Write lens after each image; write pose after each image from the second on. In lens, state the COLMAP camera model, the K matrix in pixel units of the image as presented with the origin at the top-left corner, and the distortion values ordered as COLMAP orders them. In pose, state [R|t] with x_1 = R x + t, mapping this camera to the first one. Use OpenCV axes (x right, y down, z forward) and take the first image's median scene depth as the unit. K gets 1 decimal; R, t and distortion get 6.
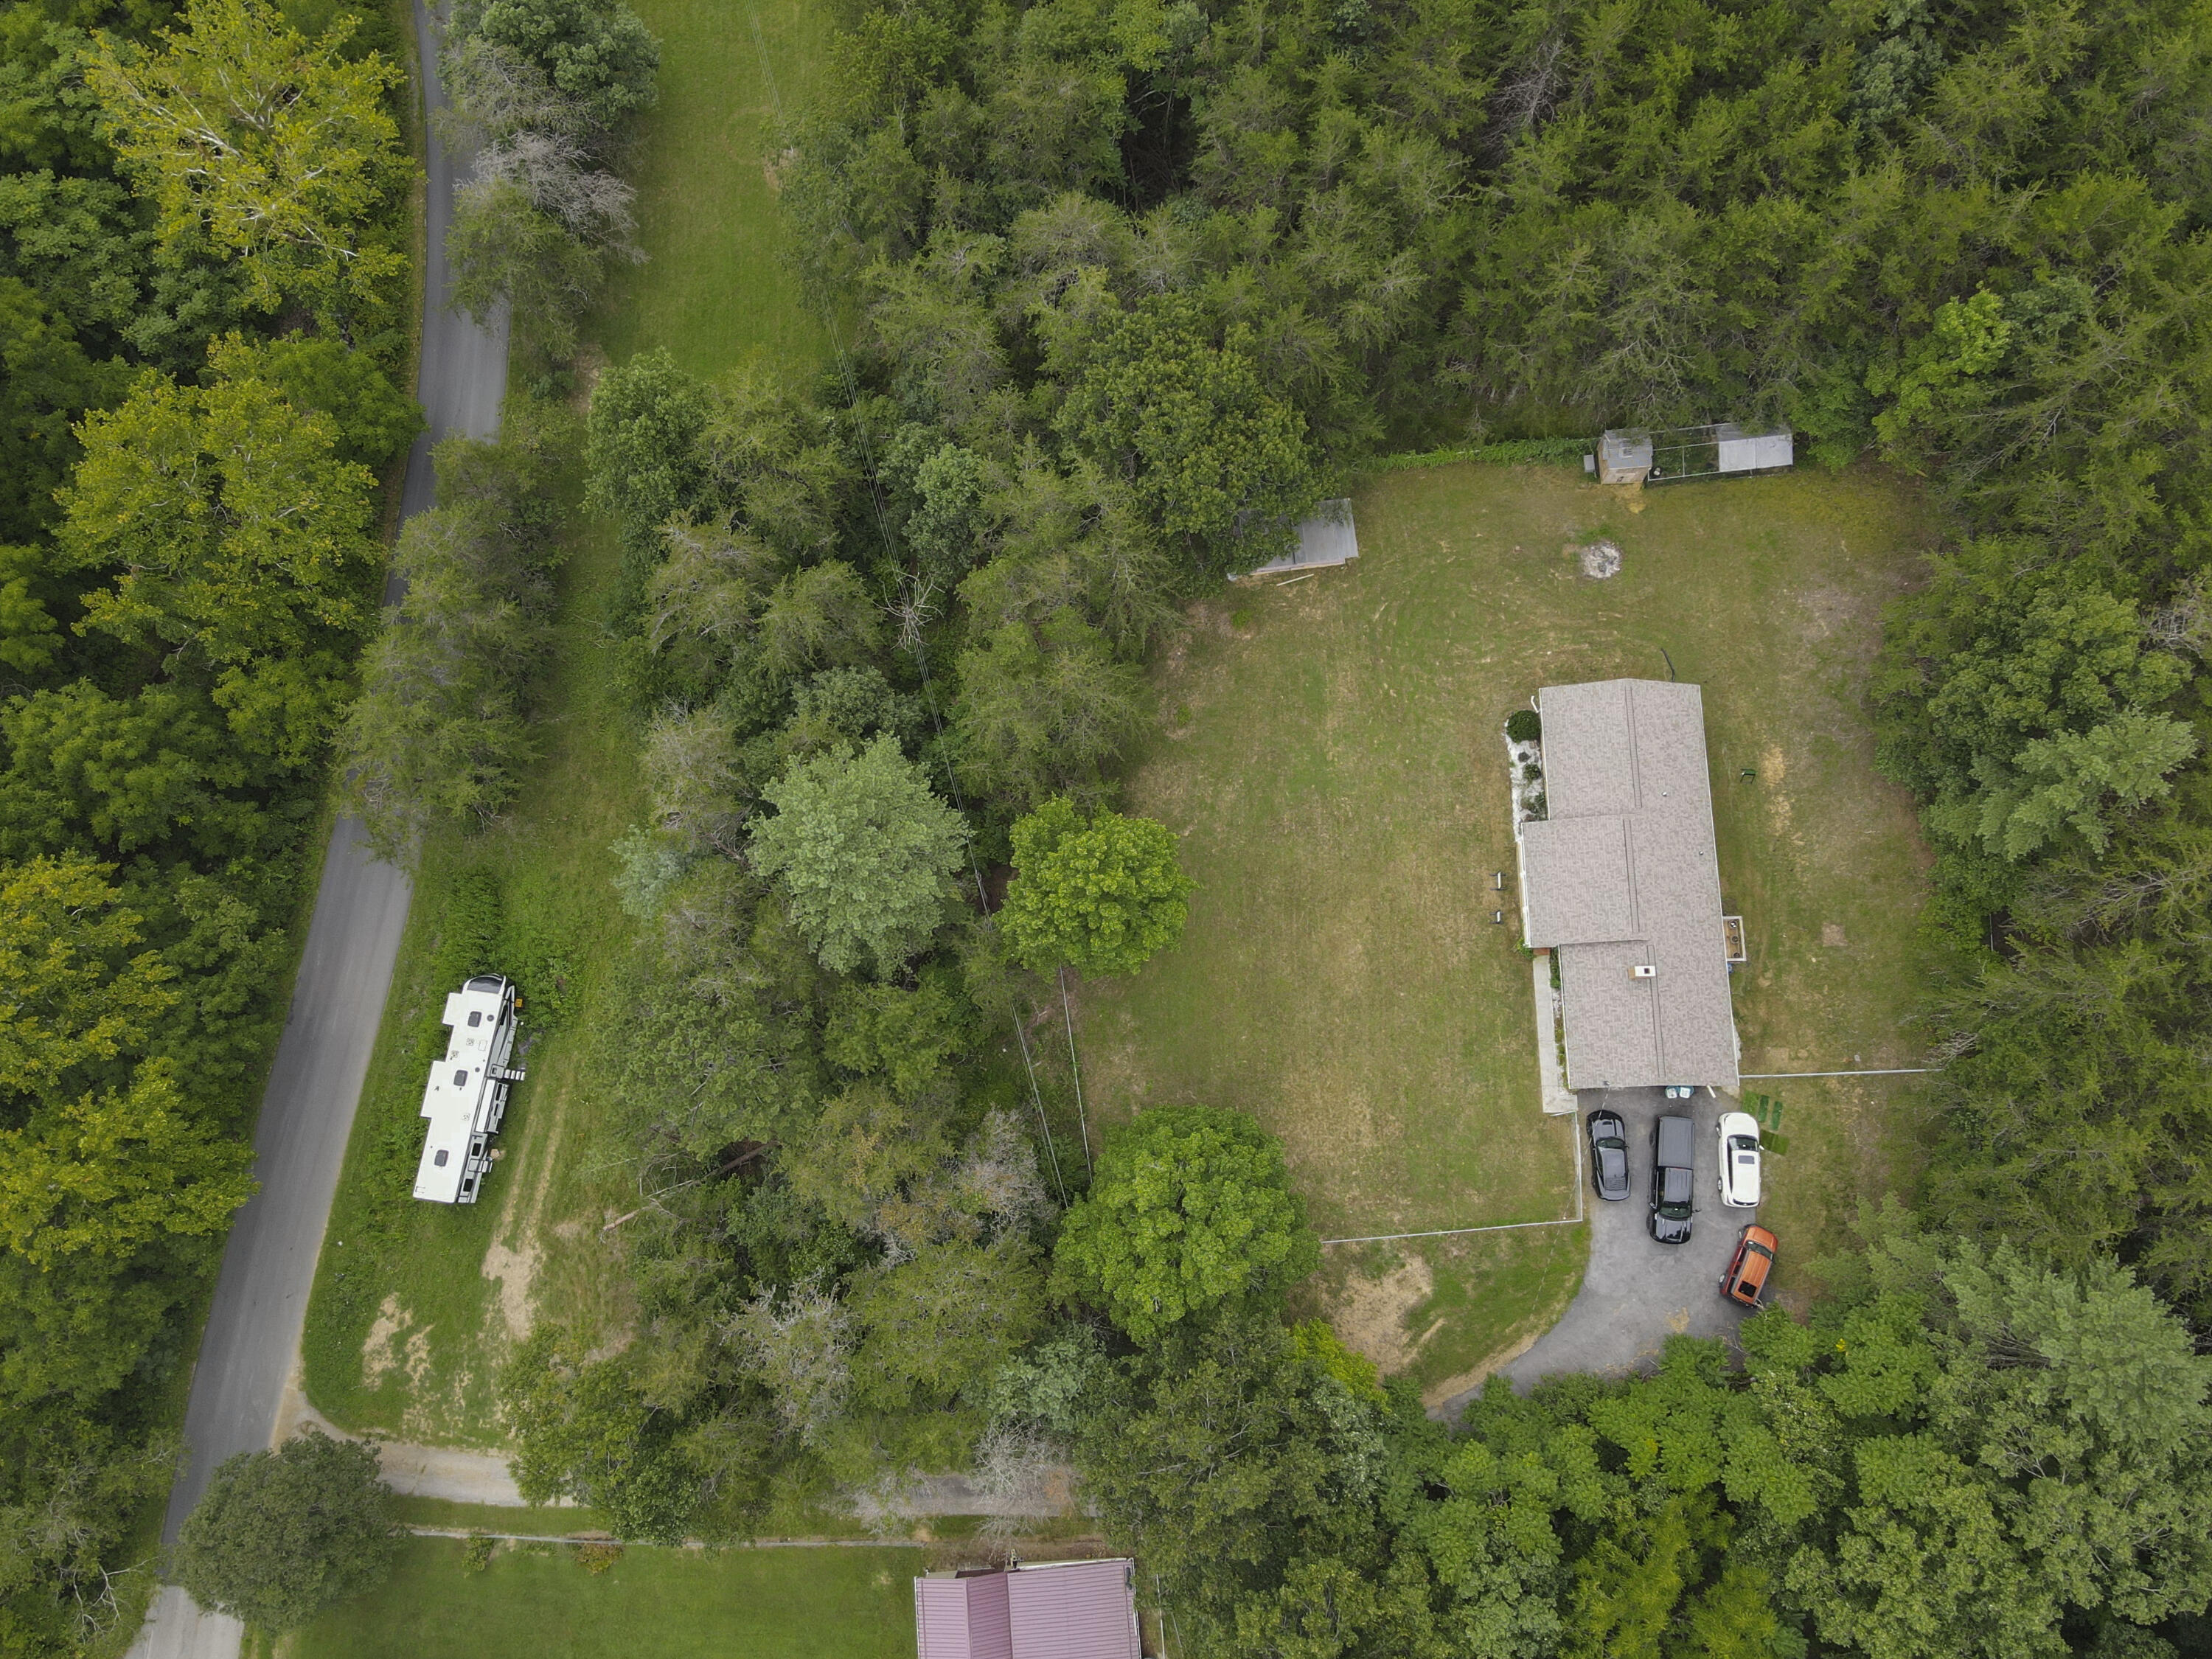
lens RADIAL K [[1618.8, 0, 1113.1], [0, 1618.8, 824.2], [0, 0, 1]] dist [0.008229, 0.016105]
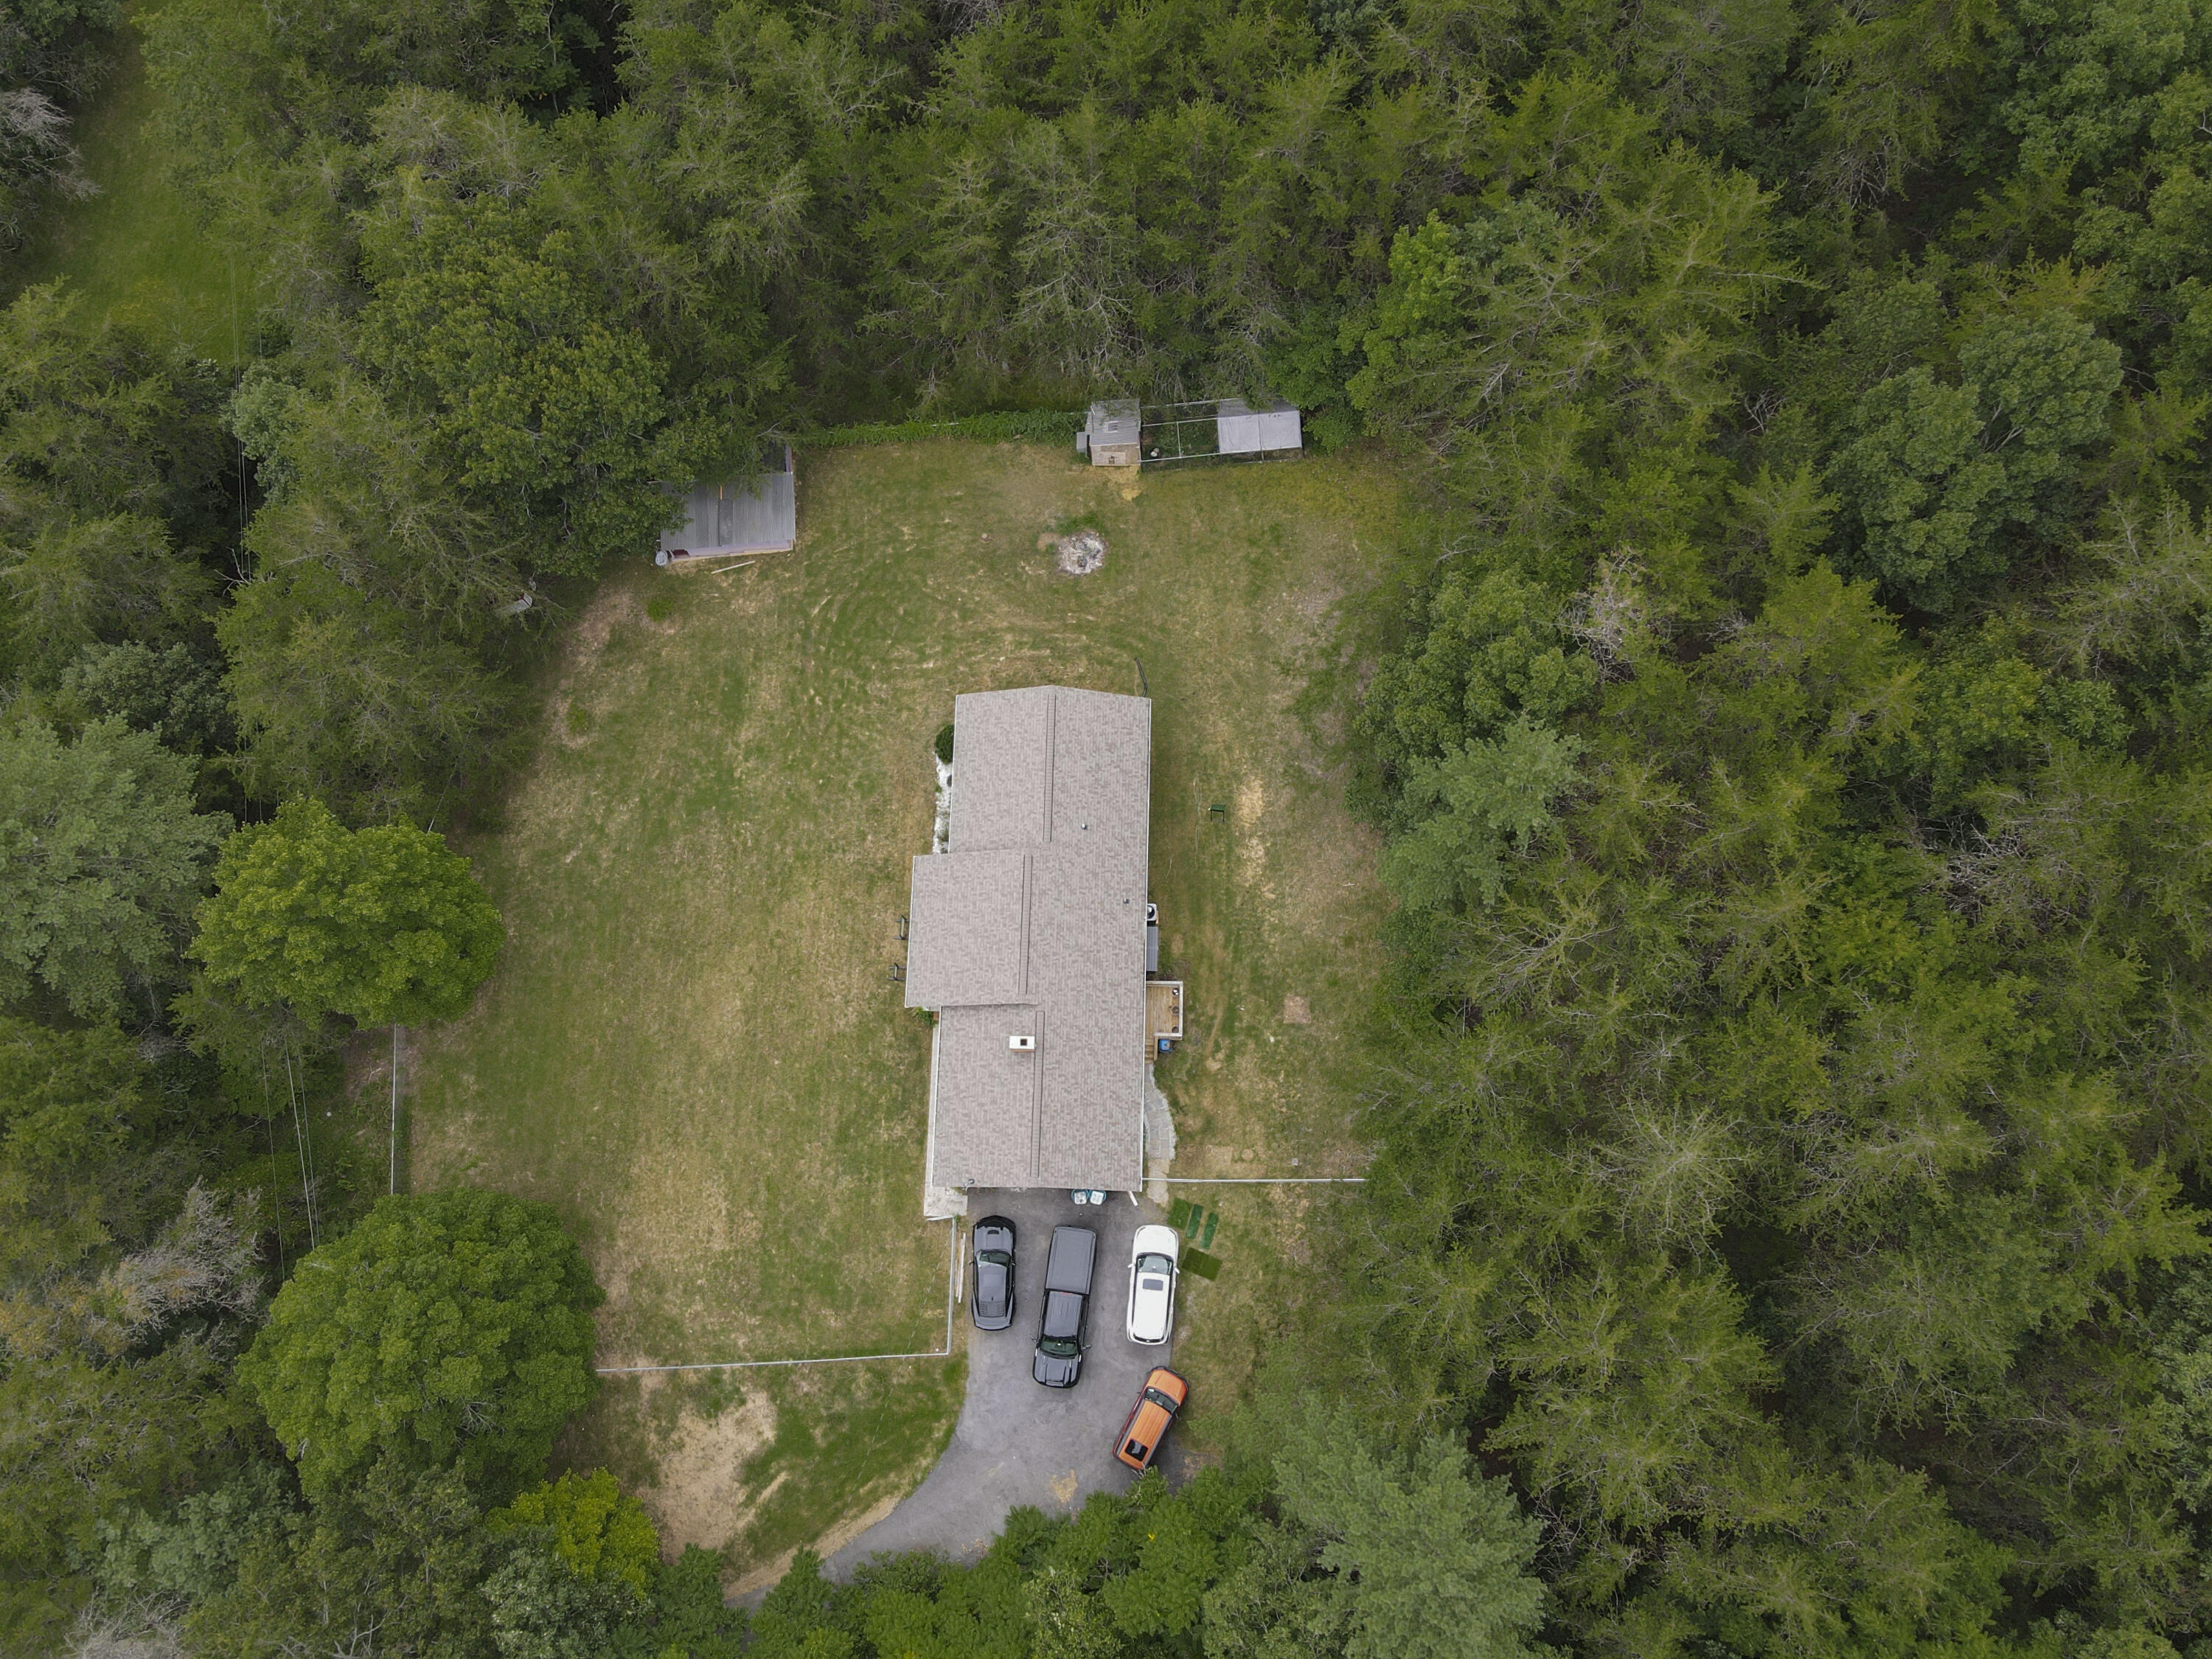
lens RADIAL K [[1618.8, 0, 1113.1], [0, 1618.8, 824.2], [0, 0, 1]] dist [0.008229, 0.016105]
pose [[0.999237, 0.037503, -0.010884, 0.356868], [-0.038041, 0.997796, -0.054369, 0.023479], [0.008821, 0.054741, 0.998462, 0.183339]]
